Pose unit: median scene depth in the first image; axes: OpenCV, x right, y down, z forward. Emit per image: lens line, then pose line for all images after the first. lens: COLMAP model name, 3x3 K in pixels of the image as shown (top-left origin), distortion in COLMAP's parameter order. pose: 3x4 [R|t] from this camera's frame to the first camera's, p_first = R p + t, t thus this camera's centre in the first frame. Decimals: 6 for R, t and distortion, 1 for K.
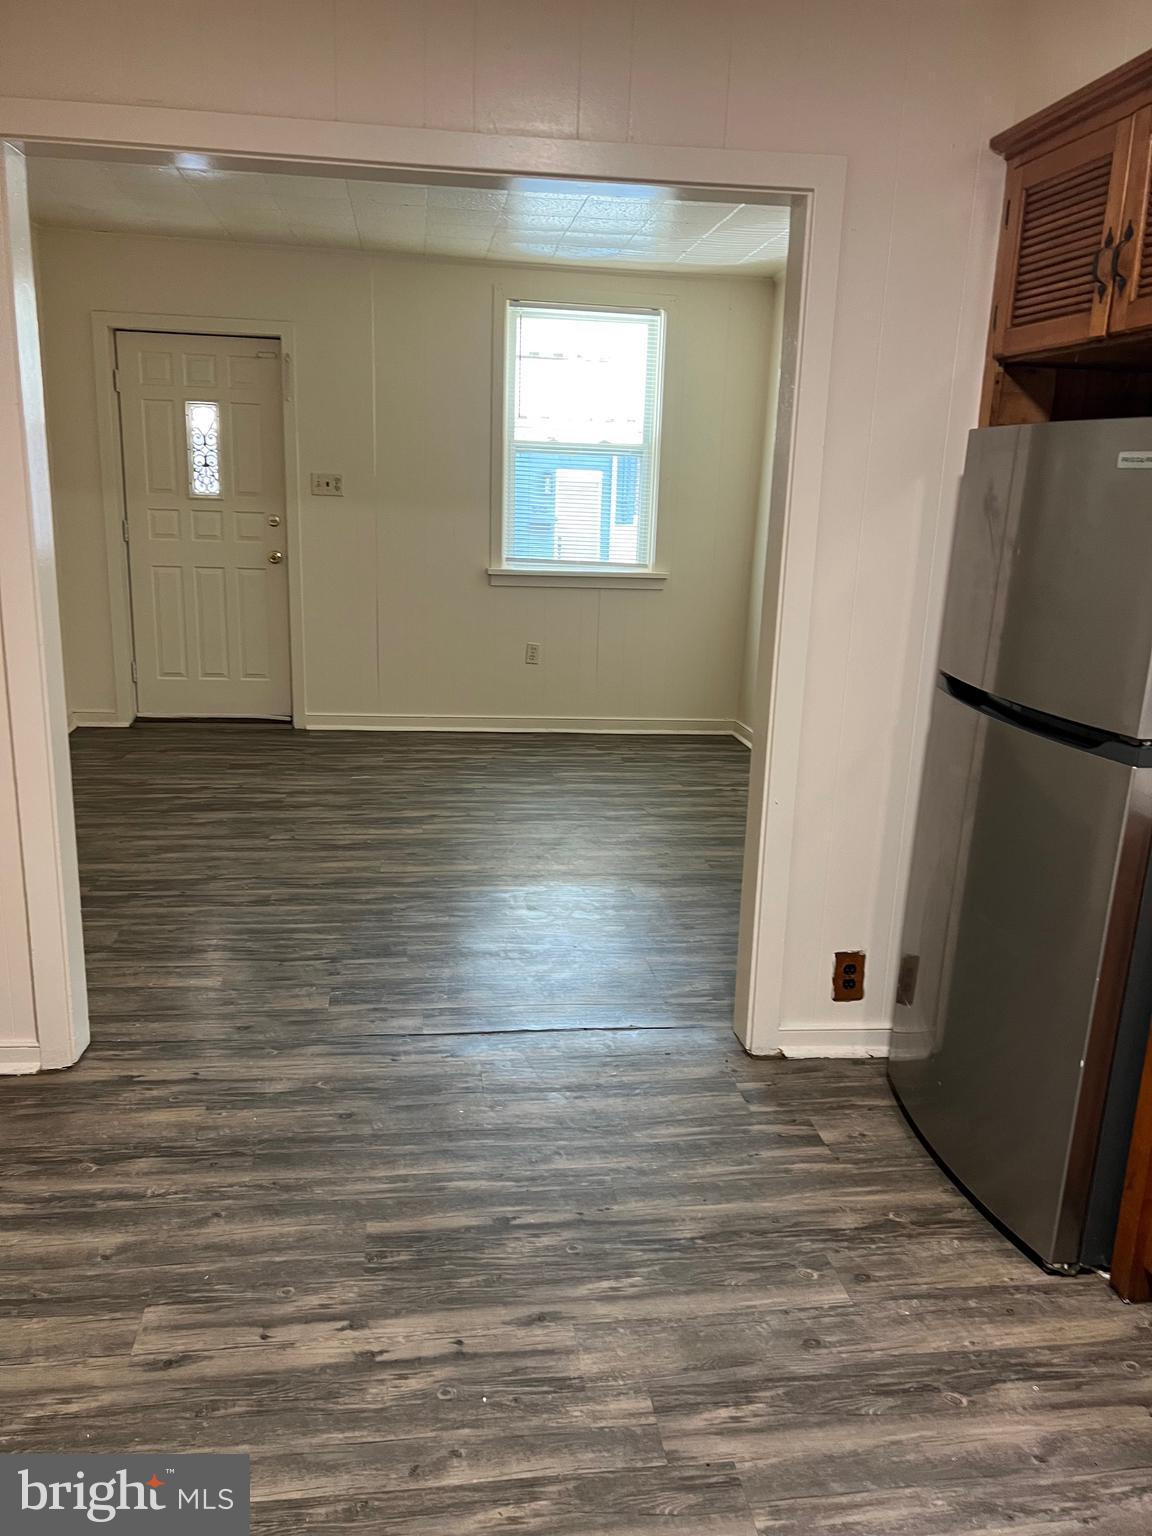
lens RADIAL K [[1164.7, 0, 576.0], [0, 1164.7, 768.0], [0, 0, 1]] dist [0.004975, -0.003726]
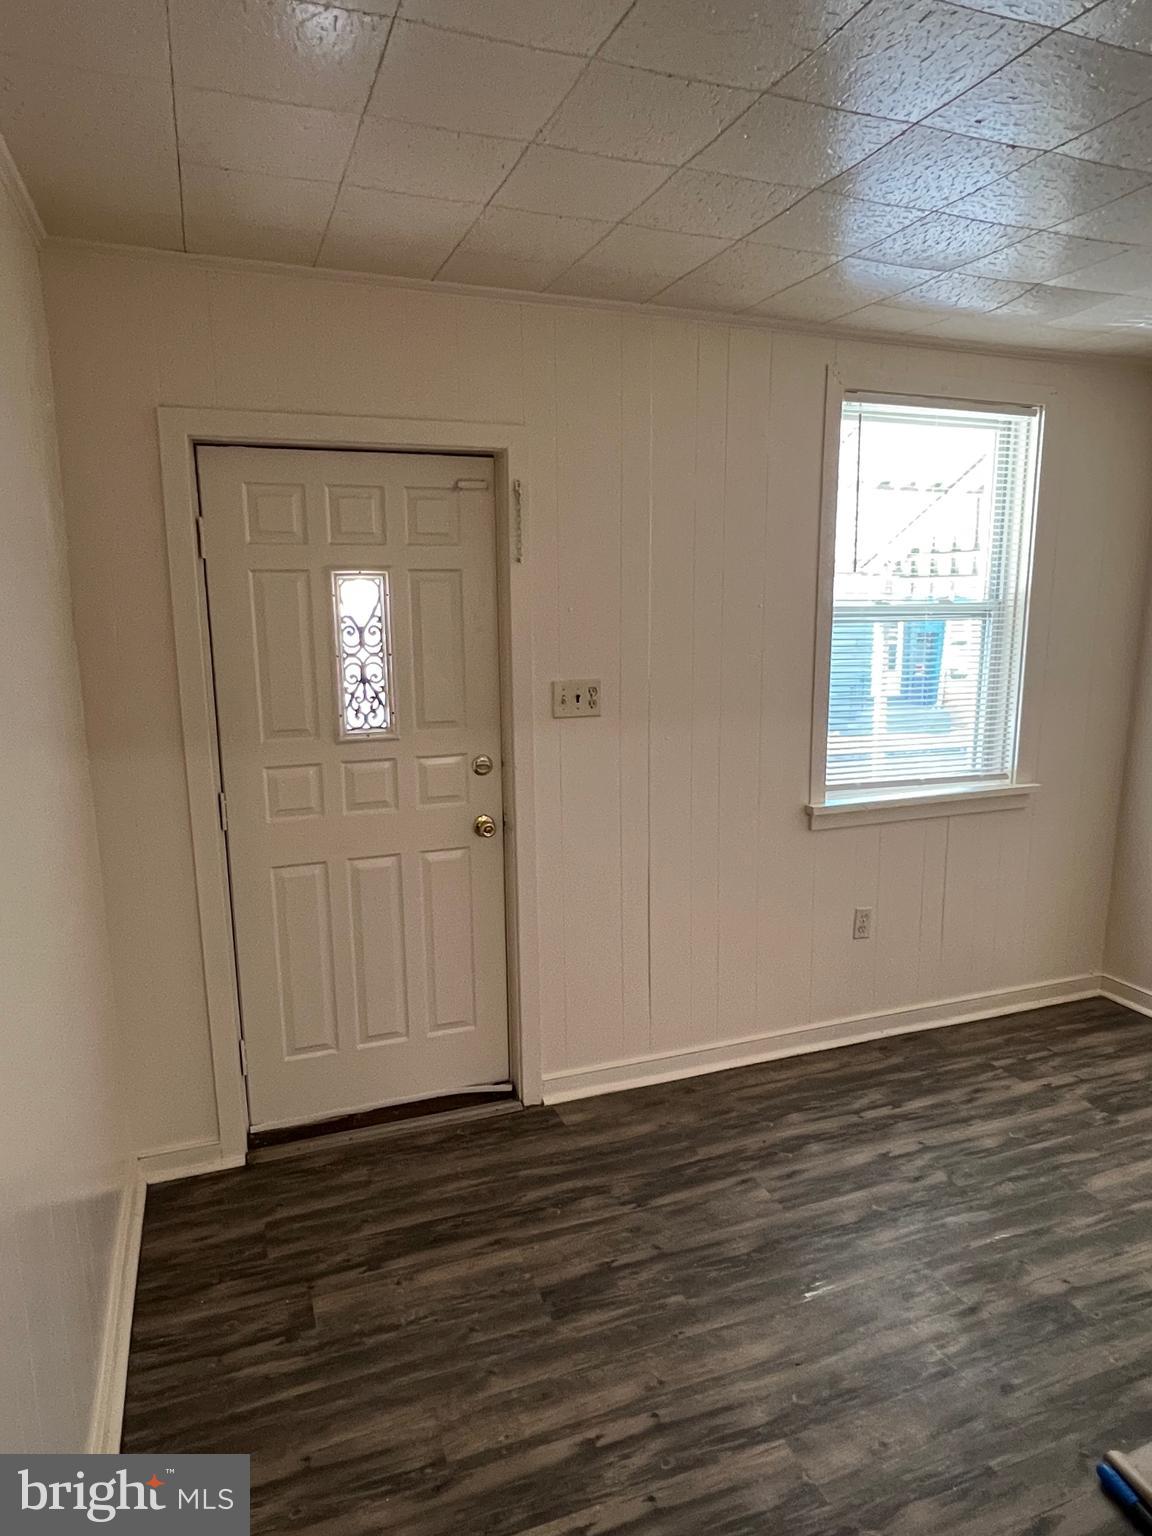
lens RADIAL K [[953.7, 0, 571.1], [0, 953.7, 762.9], [0, 0, 1]] dist [-0.002908, -0.001146]
pose [[0.974071, -0.083241, 0.210372, -0.321292], [0.095713, 0.994163, -0.049799, -0.188734], [-0.204998, 0.068643, 0.976352, 0.537709]]
